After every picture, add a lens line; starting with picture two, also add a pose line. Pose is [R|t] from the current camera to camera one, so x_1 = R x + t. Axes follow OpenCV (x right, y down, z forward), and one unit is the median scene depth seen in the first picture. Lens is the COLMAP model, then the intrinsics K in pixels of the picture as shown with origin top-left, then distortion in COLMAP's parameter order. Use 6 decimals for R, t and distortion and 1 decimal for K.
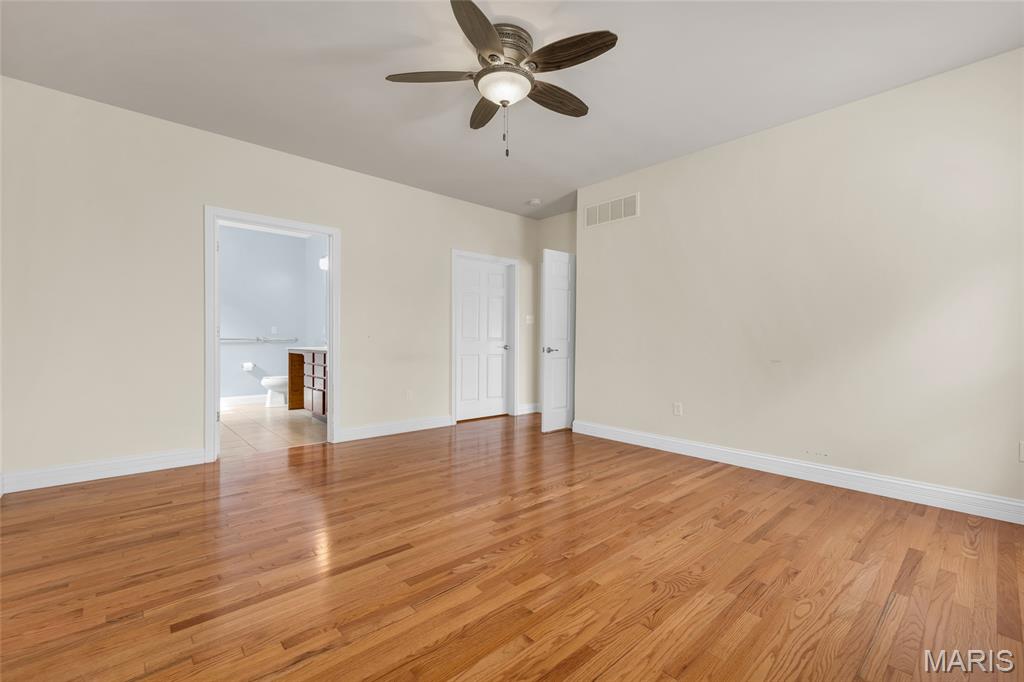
lens RADIAL K [[417.2, 0, 511.6], [0, 417.2, 339.2], [0, 0, 1]] dist [0.001505, 0.000118]
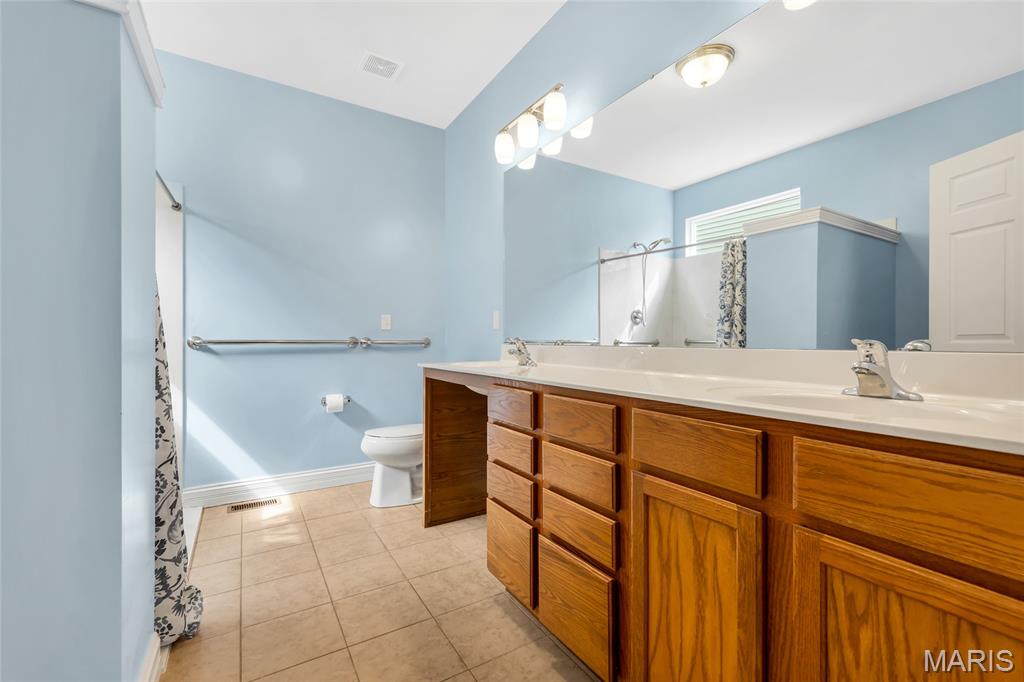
lens RADIAL K [[417.2, 0, 513.4], [0, 417.2, 341.5], [0, 0, 1]] dist [0.001505, 0.000118]
pose [[0.981158, -0.004348, -0.193157, -0.368814], [0.005203, 0.999979, 0.003920, -0.001317], [0.193136, -0.004852, 0.981160, 0.619050]]
